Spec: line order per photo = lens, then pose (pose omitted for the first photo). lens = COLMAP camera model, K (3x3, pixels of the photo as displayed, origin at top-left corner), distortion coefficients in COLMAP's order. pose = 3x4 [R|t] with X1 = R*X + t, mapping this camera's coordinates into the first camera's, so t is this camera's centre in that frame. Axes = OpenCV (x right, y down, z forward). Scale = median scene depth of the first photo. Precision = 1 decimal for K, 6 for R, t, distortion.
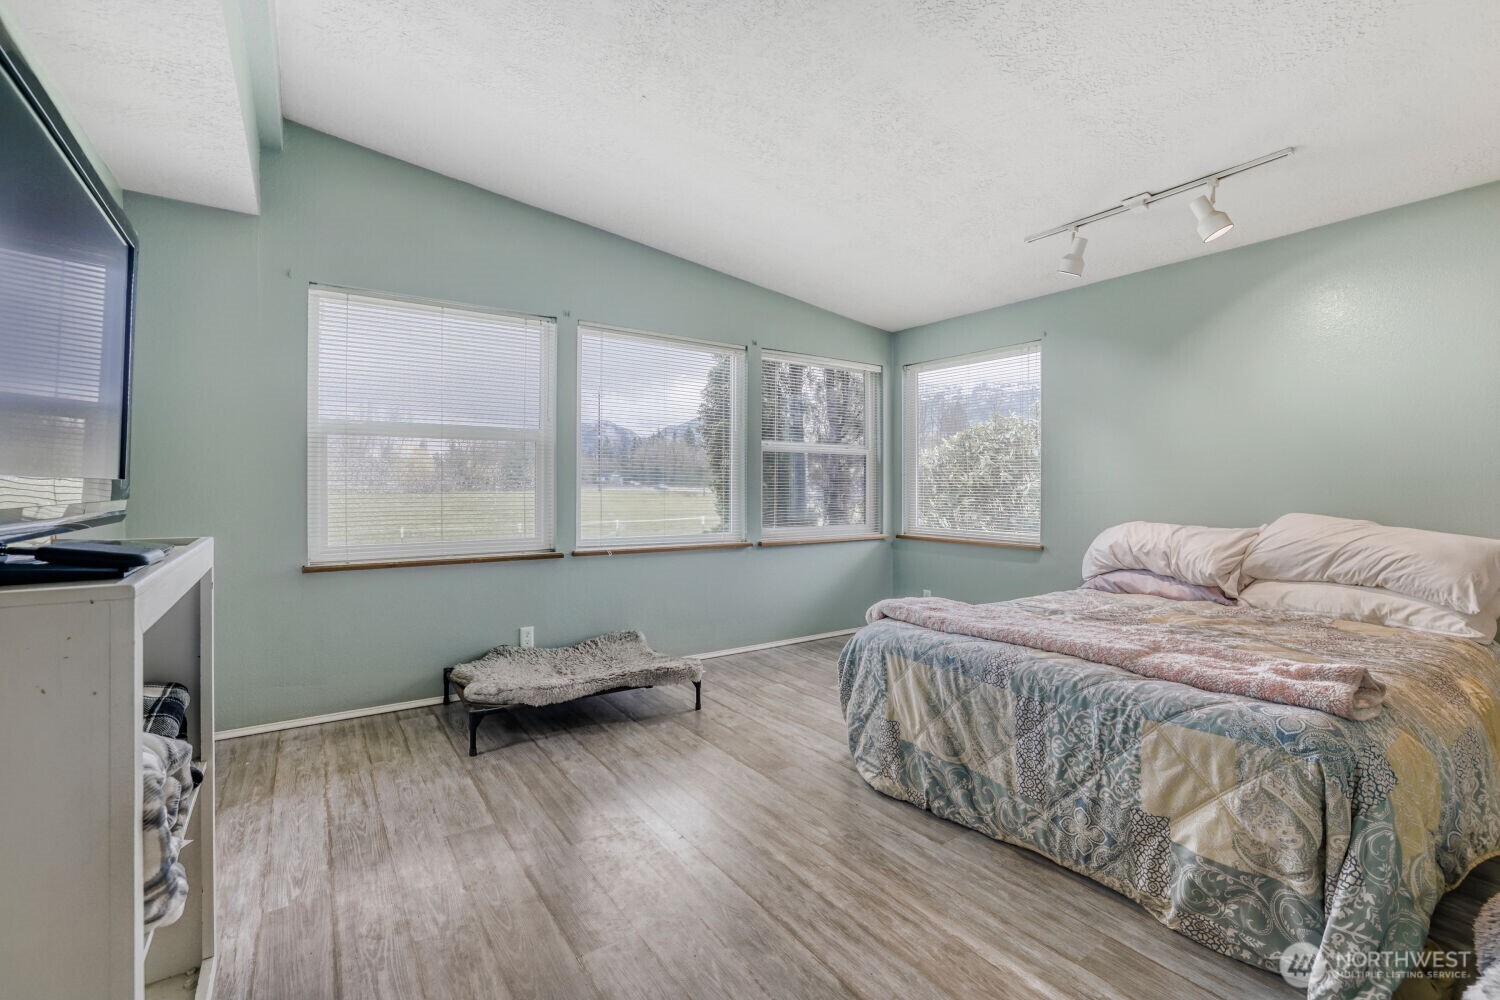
lens RADIAL K [[645.7, 0, 766.9], [0, 645.7, 499.9], [0, 0, 1]] dist [-0.035390, 0.012820]
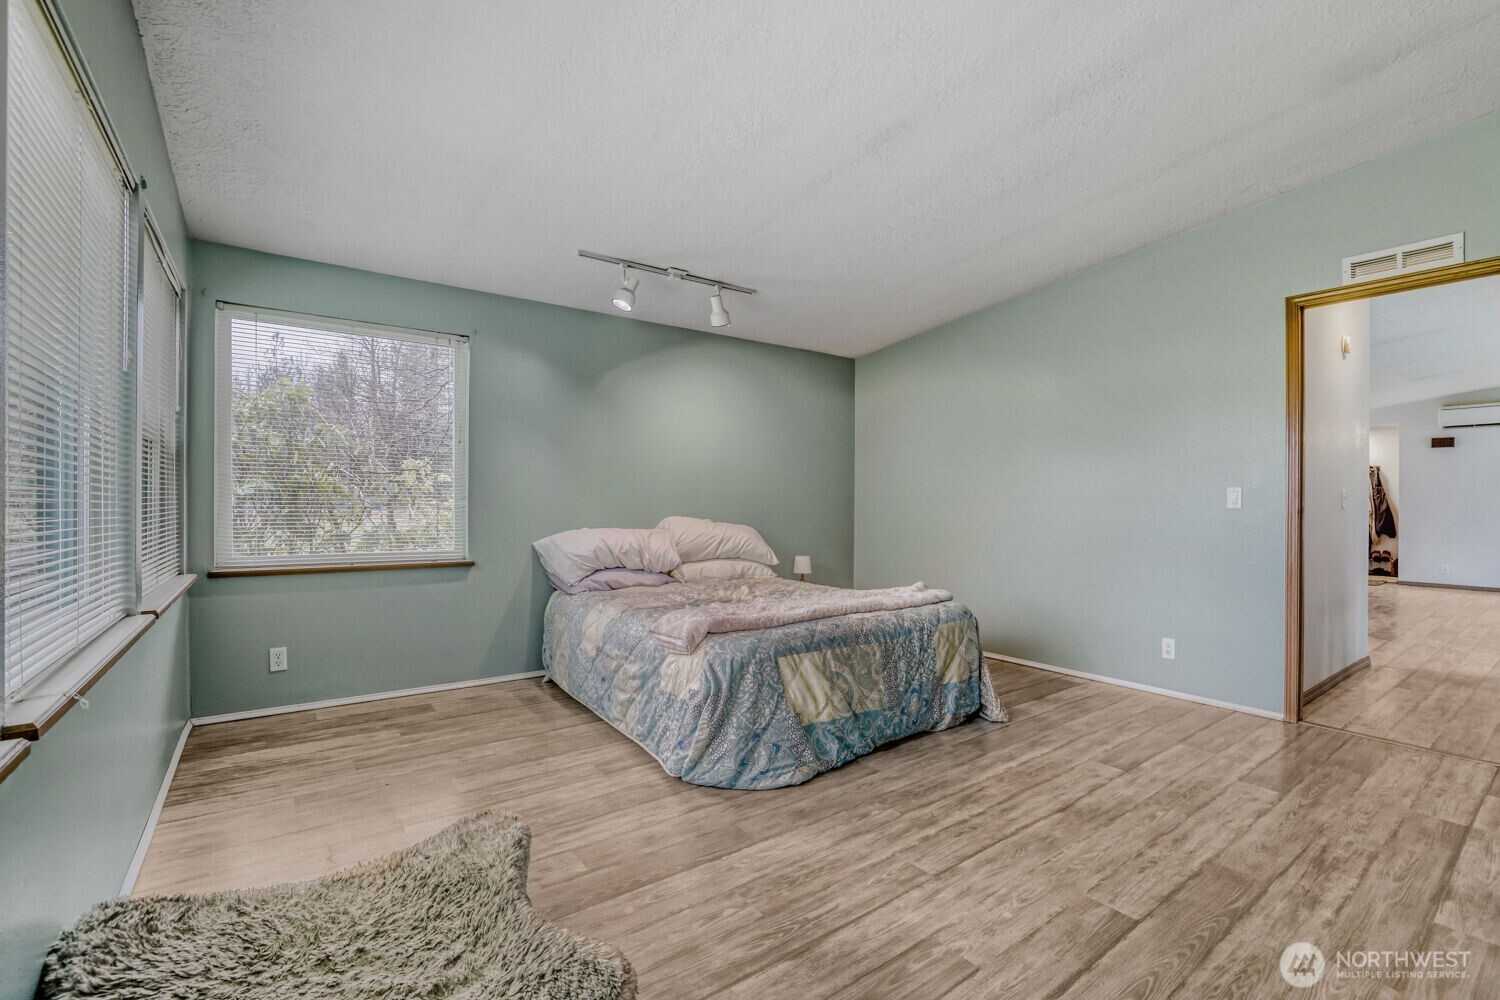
lens RADIAL K [[657.4, 0, 756.8], [0, 657.4, 504.7], [0, 0, 1]] dist [-0.049787, 0.016544]
pose [[-0.014040, -0.005370, 0.999887, -0.952488], [0.009600, 0.999939, 0.005506, -0.017610], [-0.999855, 0.009676, -0.013987, 1.134721]]
